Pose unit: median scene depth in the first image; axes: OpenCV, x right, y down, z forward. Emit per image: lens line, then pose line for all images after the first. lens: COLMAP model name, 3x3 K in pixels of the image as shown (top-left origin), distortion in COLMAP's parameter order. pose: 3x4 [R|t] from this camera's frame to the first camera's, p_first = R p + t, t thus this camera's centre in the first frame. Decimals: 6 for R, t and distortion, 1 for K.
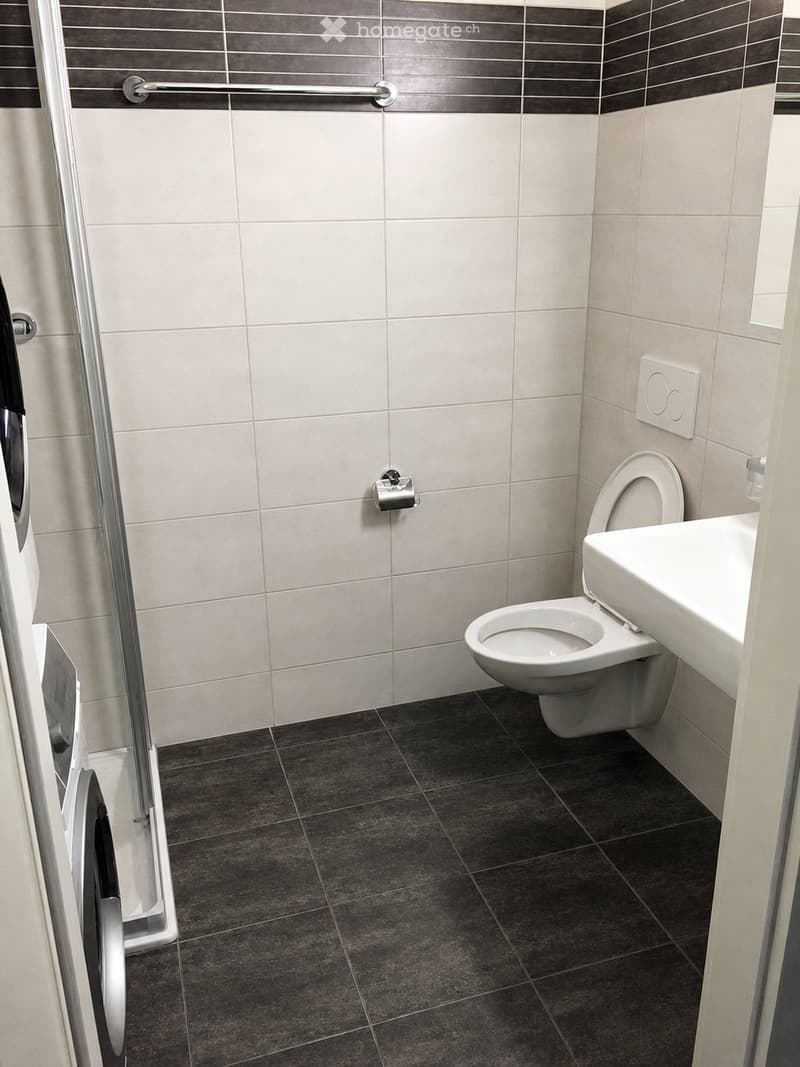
lens RADIAL K [[943.4, 0, 403.7], [0, 943.4, 531.4], [0, 0, 1]] dist [0.100897, -0.160372]
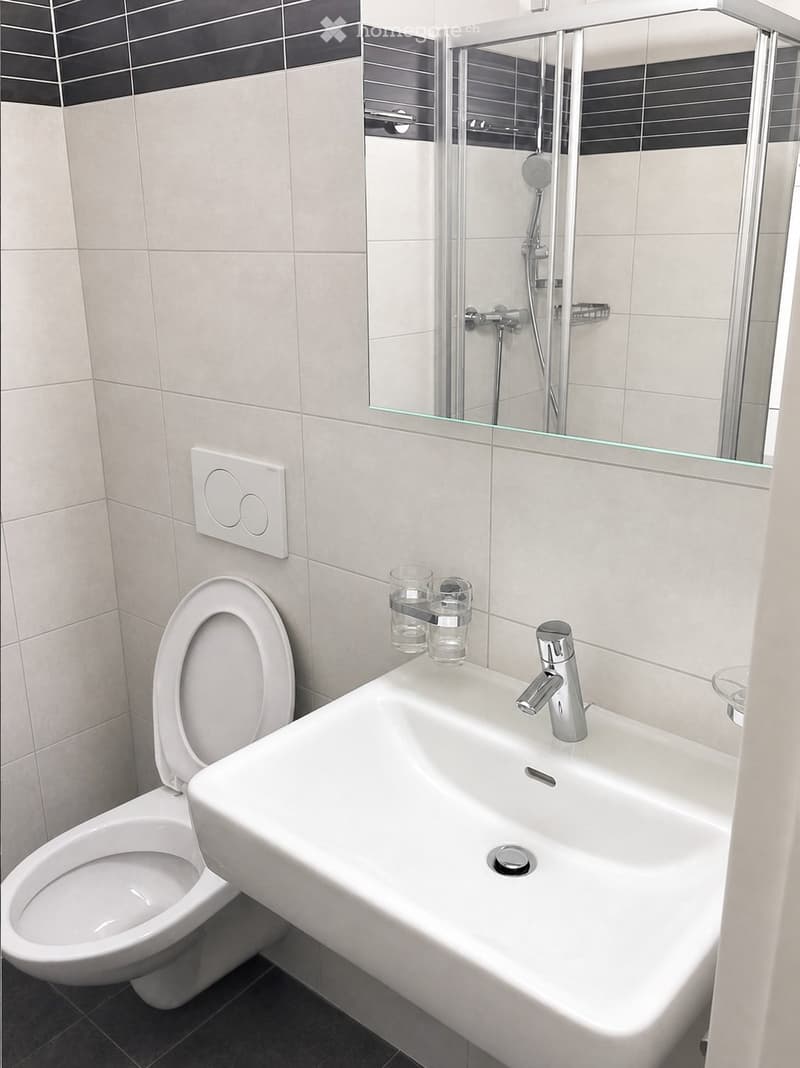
lens RADIAL K [[944.3, 0, 403.7], [0, 944.3, 531.9], [0, 0, 1]] dist [0.100897, -0.160372]
pose [[0.857826, -0.153825, 0.490379, 0.029903], [0.167951, 0.985675, 0.015394, -0.108190], [-0.485723, 0.069154, 0.871373, 0.318026]]
